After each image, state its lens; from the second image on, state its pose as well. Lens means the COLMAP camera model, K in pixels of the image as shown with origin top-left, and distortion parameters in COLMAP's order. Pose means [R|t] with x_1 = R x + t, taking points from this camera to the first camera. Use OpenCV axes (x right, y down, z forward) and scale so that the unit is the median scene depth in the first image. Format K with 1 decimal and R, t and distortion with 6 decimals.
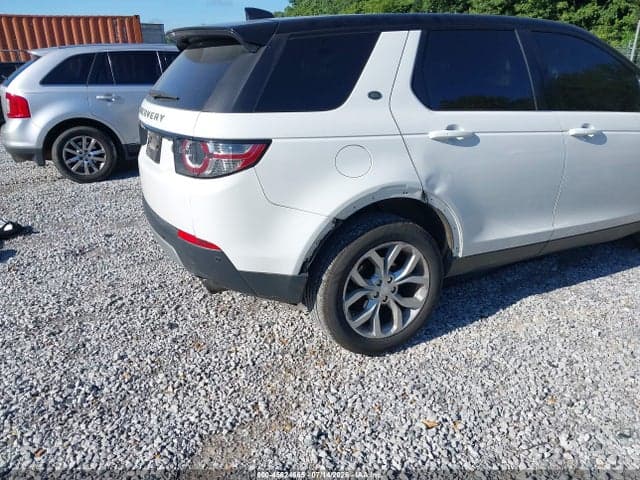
lens RADIAL K [[516.8, 0, 312.2], [0, 516.8, 214.6], [0, 0, 1]] dist [-0.003627, -0.007539]
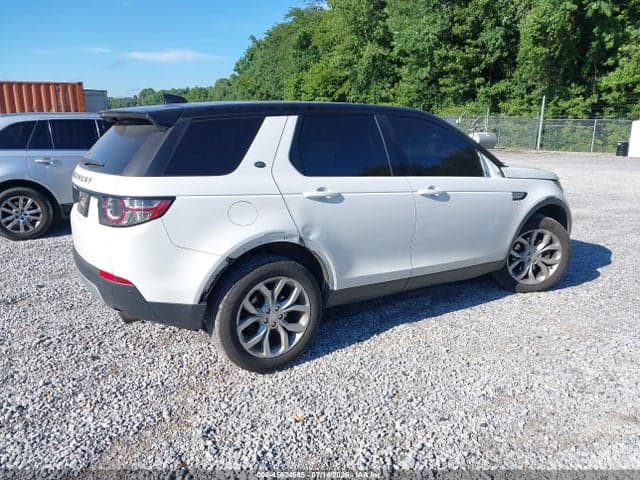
lens RADIAL K [[512.0, 0, 317.5], [0, 512.0, 210.1], [0, 0, 1]] dist [0.002514, -0.006708]
pose [[0.993509, -0.002121, 0.113735, 0.113598], [0.016215, 0.992256, -0.123144, 0.045057], [-0.112593, 0.124189, 0.985850, -0.268946]]
